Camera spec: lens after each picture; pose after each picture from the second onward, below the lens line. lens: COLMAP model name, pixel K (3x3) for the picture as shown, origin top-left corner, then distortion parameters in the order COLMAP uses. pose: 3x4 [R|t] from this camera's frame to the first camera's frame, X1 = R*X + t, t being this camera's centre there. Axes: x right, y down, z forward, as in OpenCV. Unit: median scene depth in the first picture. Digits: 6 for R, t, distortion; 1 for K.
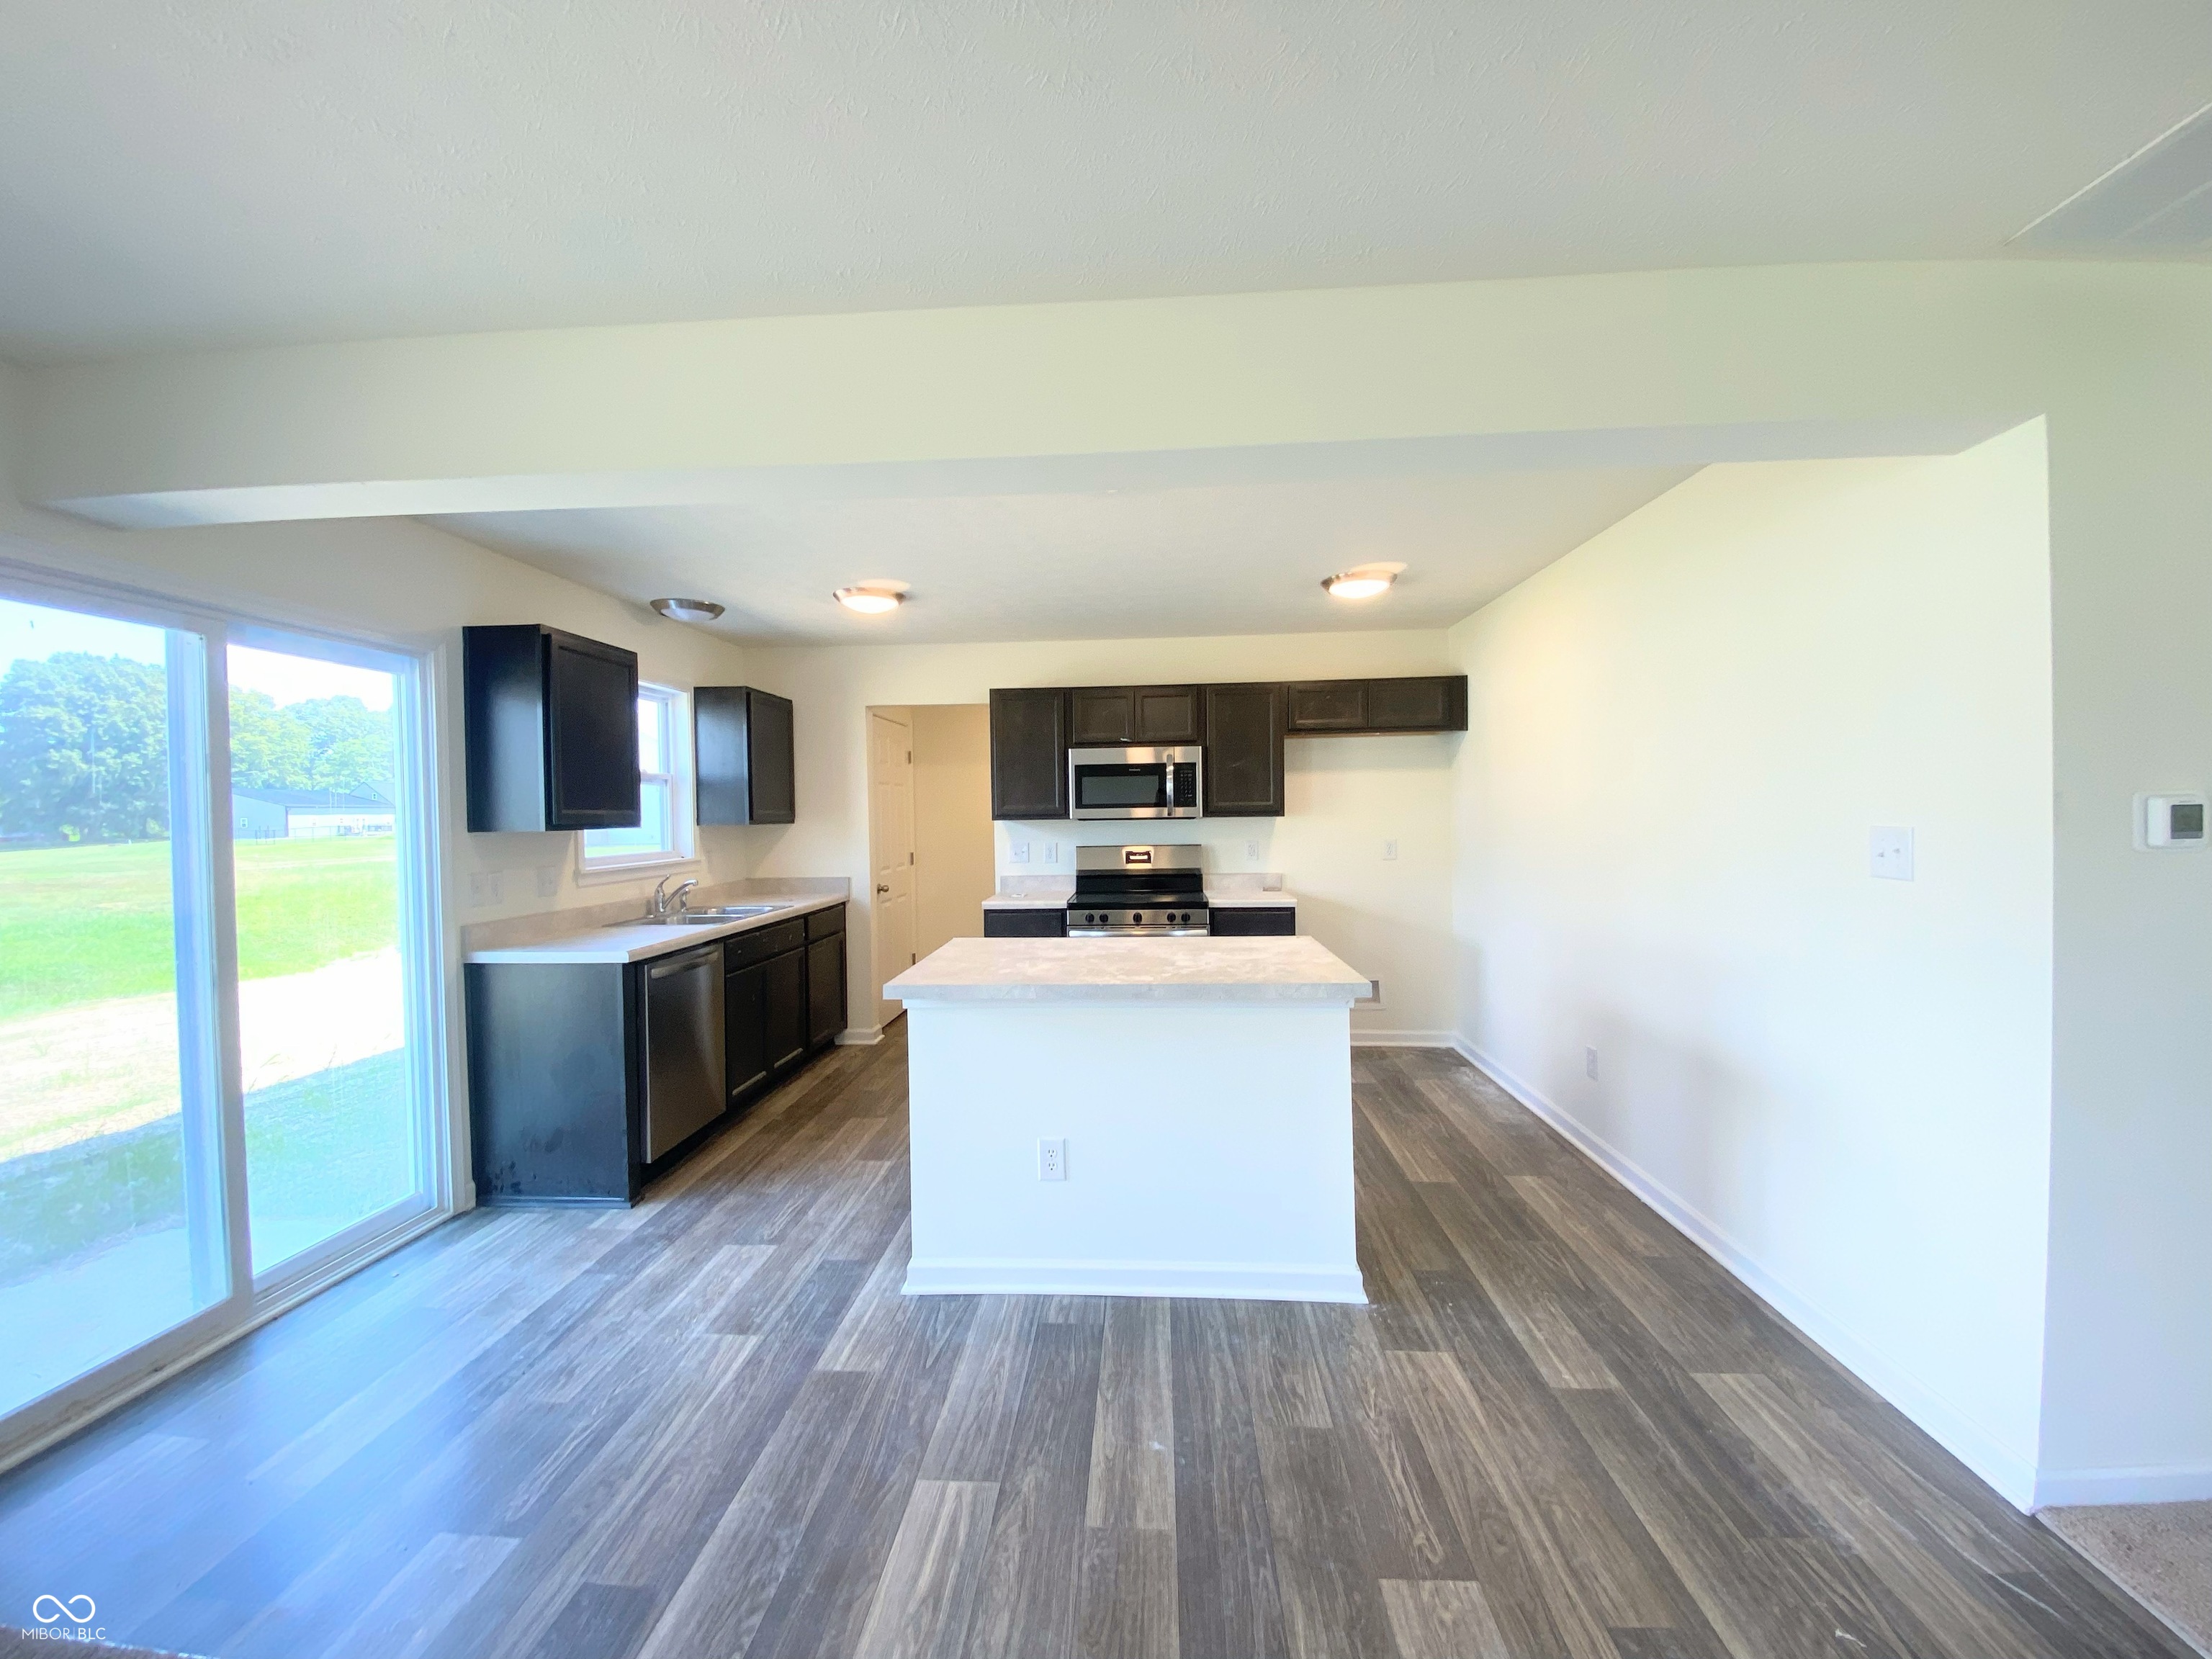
lens RADIAL K [[889.6, 0, 1106.0], [0, 889.6, 829.5], [0, 0, 1]] dist [0.020067, -0.025501]
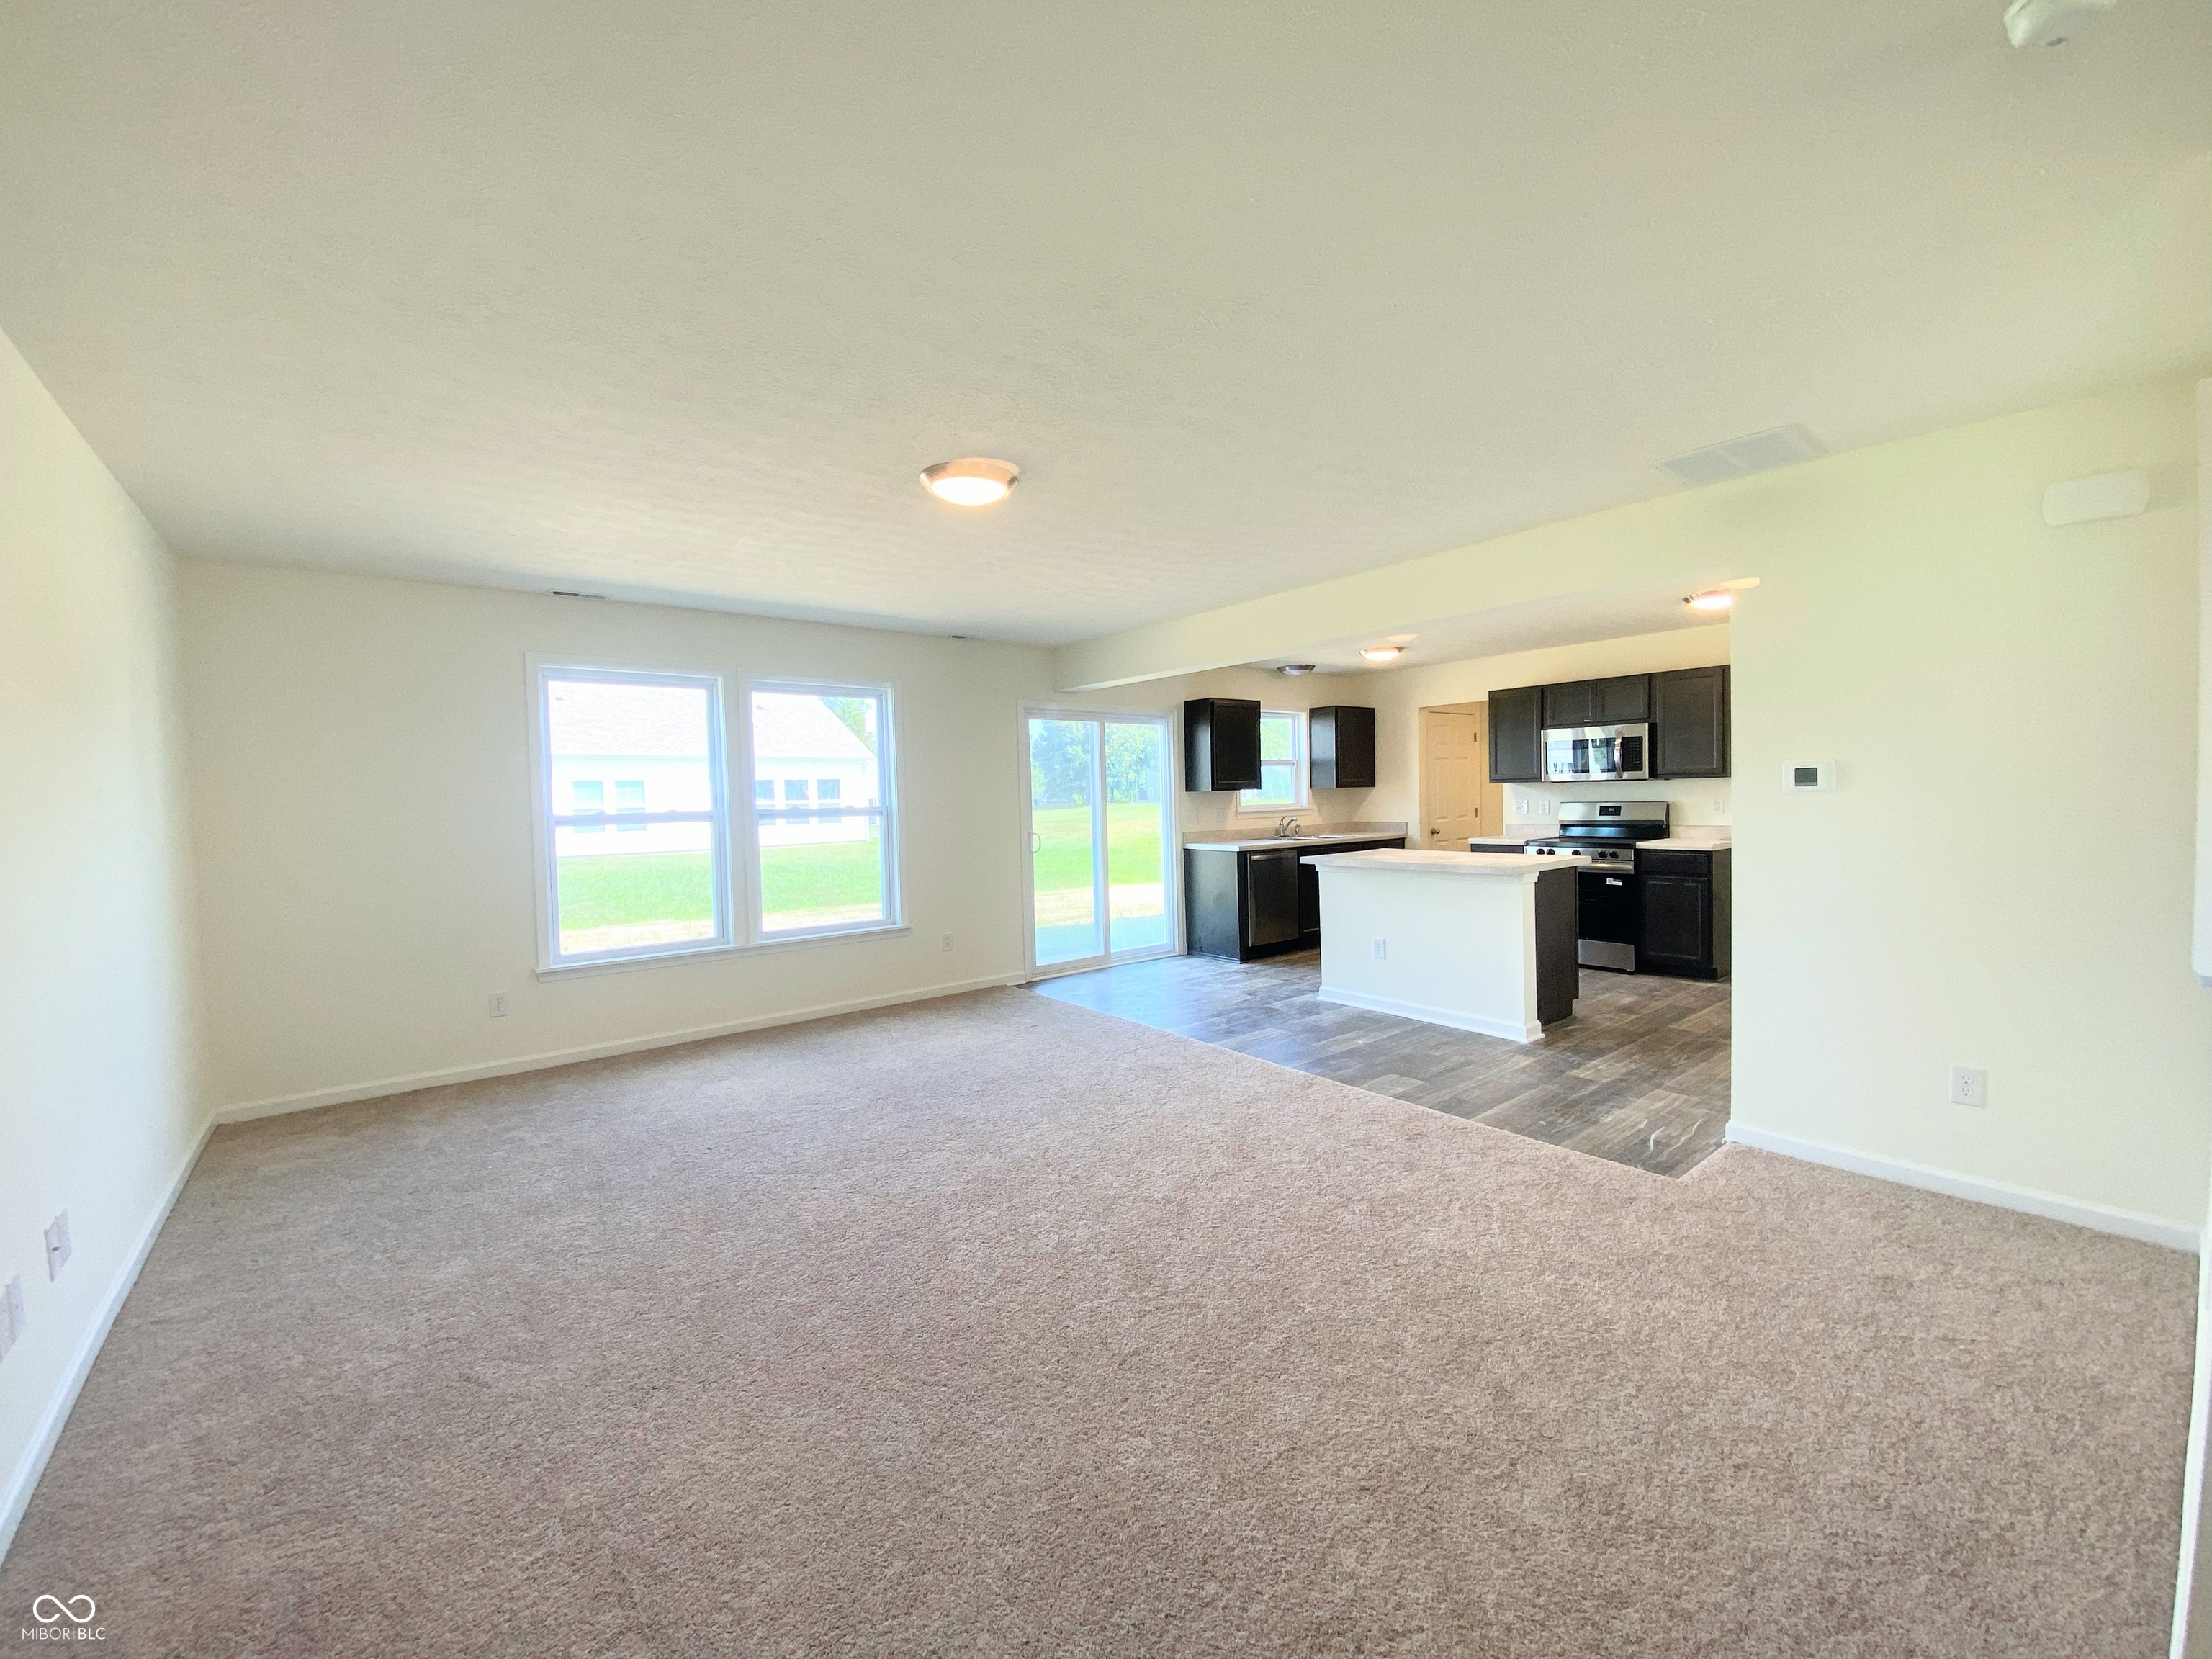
lens RADIAL K [[889.6, 0, 1106.0], [0, 889.6, 829.5], [0, 0, 1]] dist [0.020067, -0.025501]
pose [[0.675270, 0.026200, -0.737105, 0.702665], [0.001815, 0.999307, 0.037183, 0.012608], [0.737568, -0.026446, 0.674755, -0.583393]]
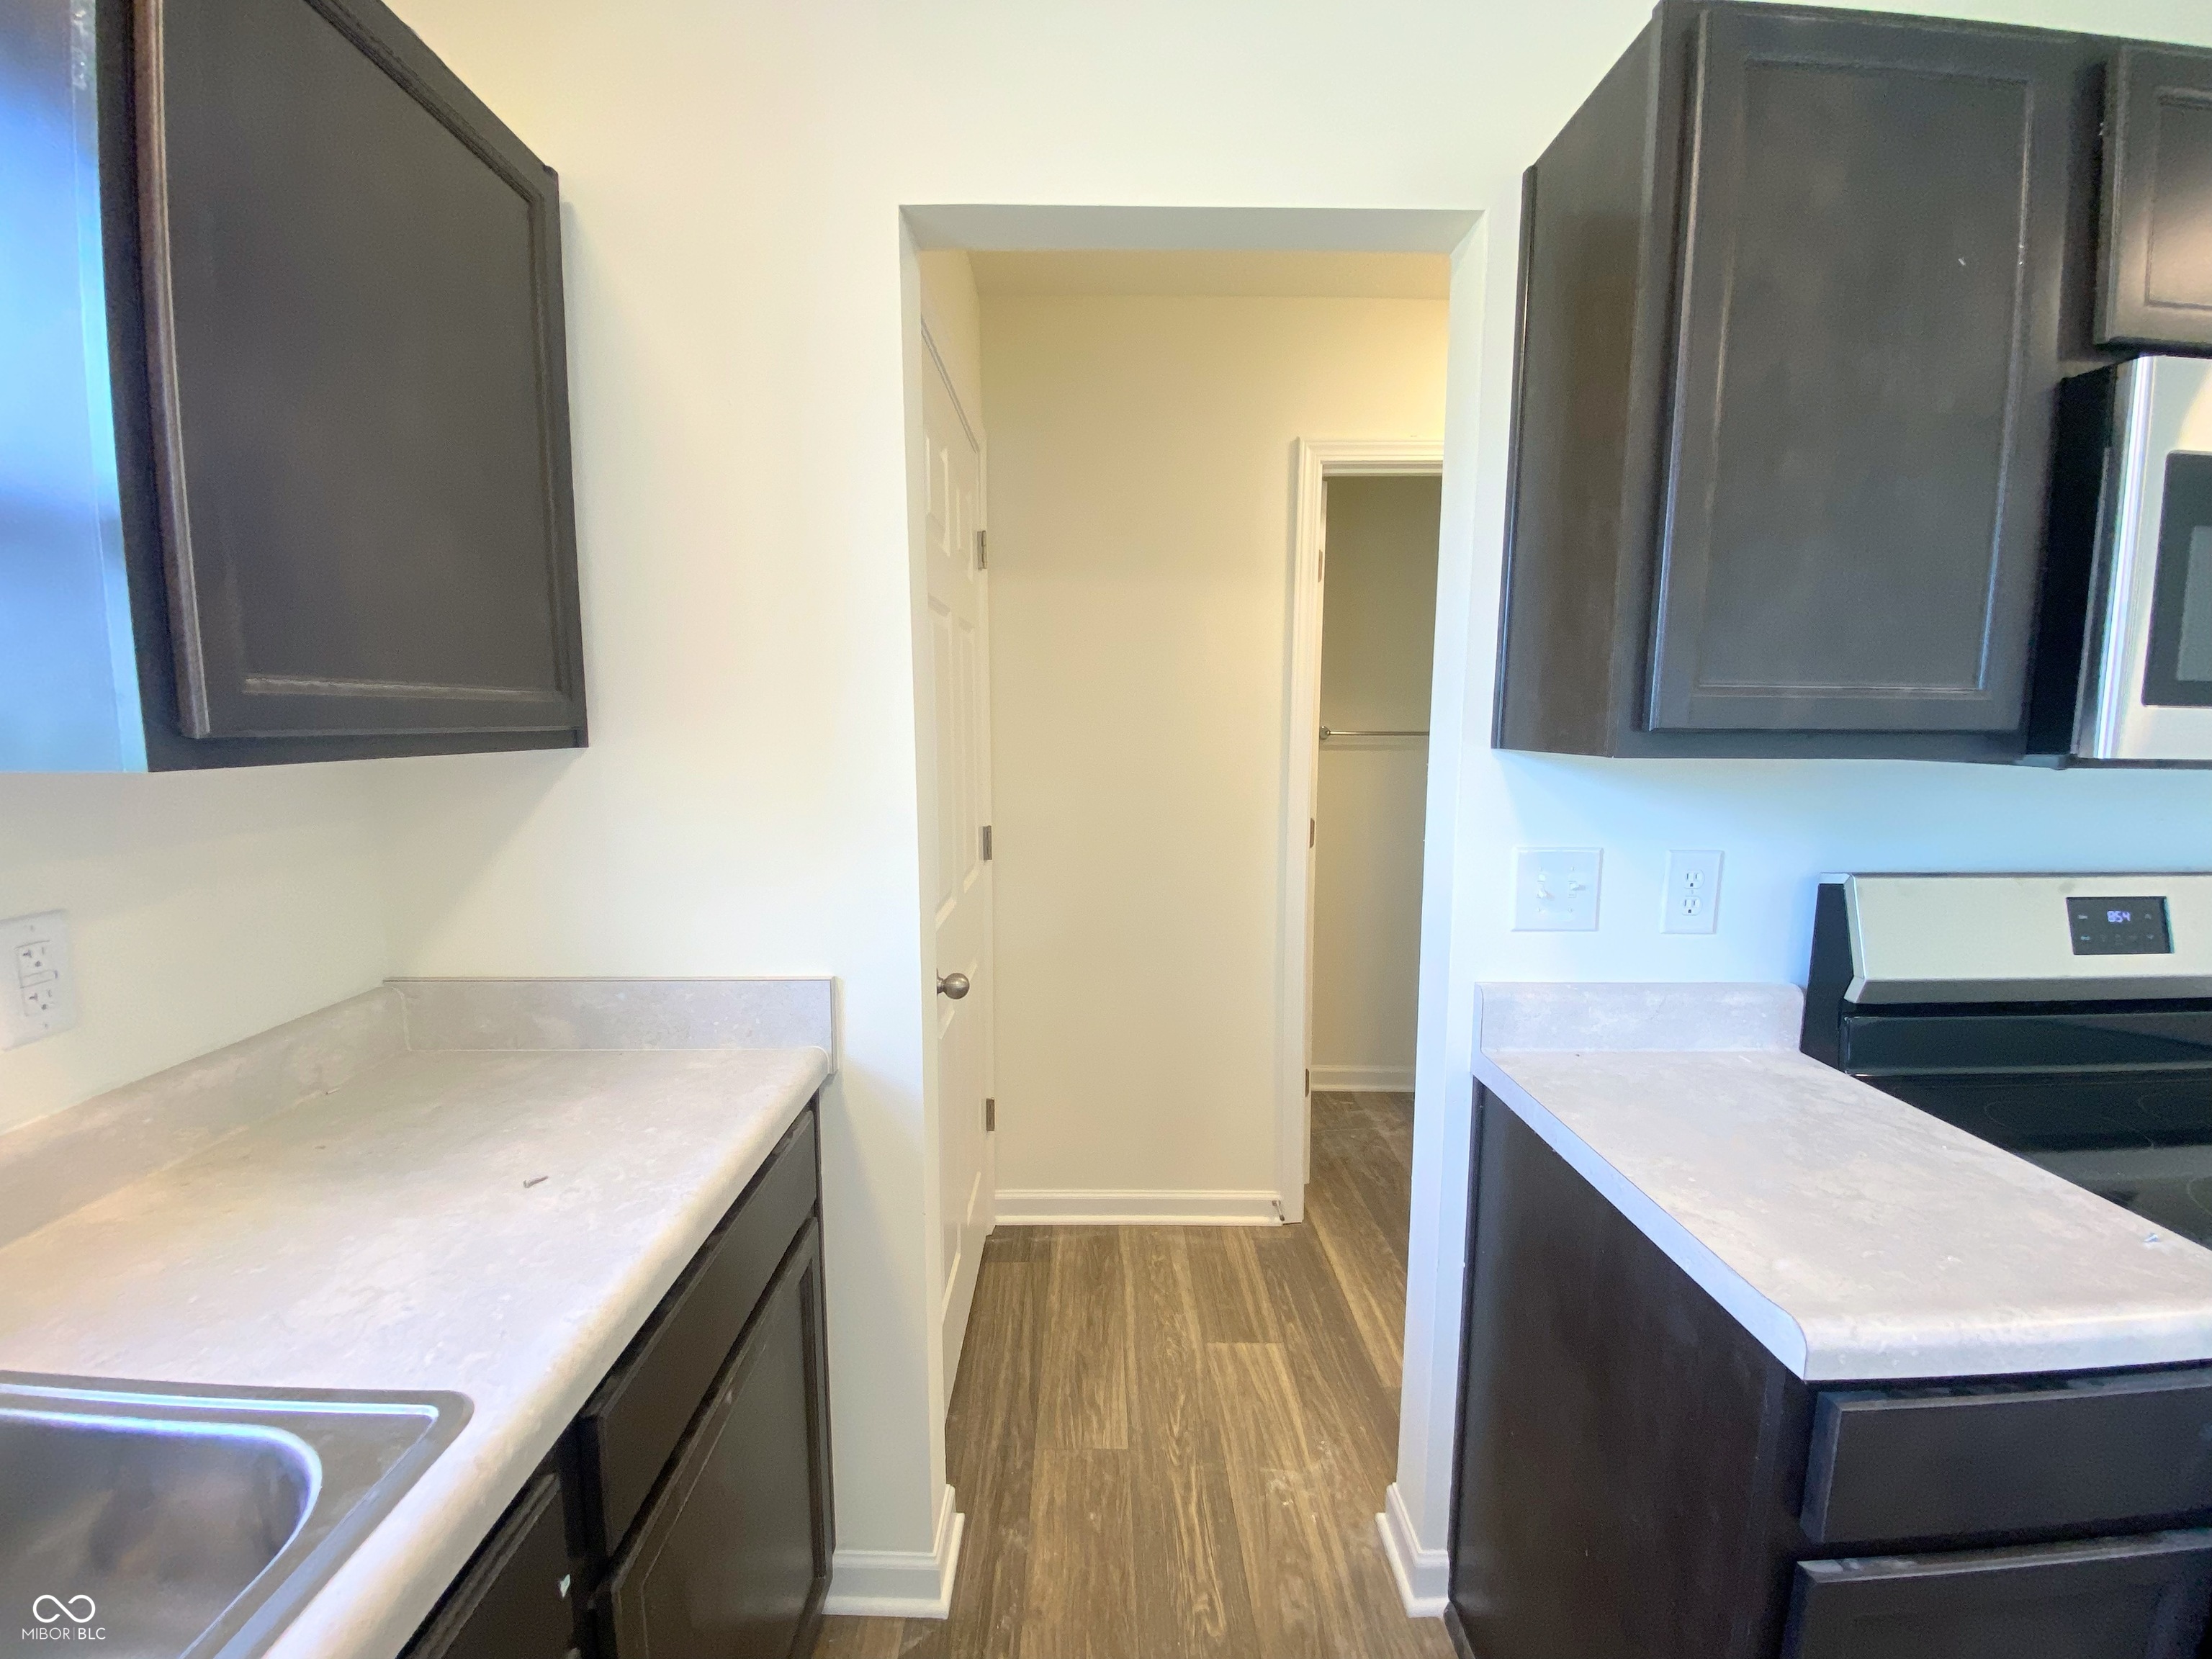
lens RADIAL K [[889.6, 0, 1106.0], [0, 889.6, 829.5], [0, 0, 1]] dist [0.020067, -0.025501]
pose [[0.997927, 0.011880, 0.063258, -0.334669], [-0.018743, 0.993861, 0.109038, -0.019225], [-0.061574, -0.109998, 0.992023, 1.105216]]
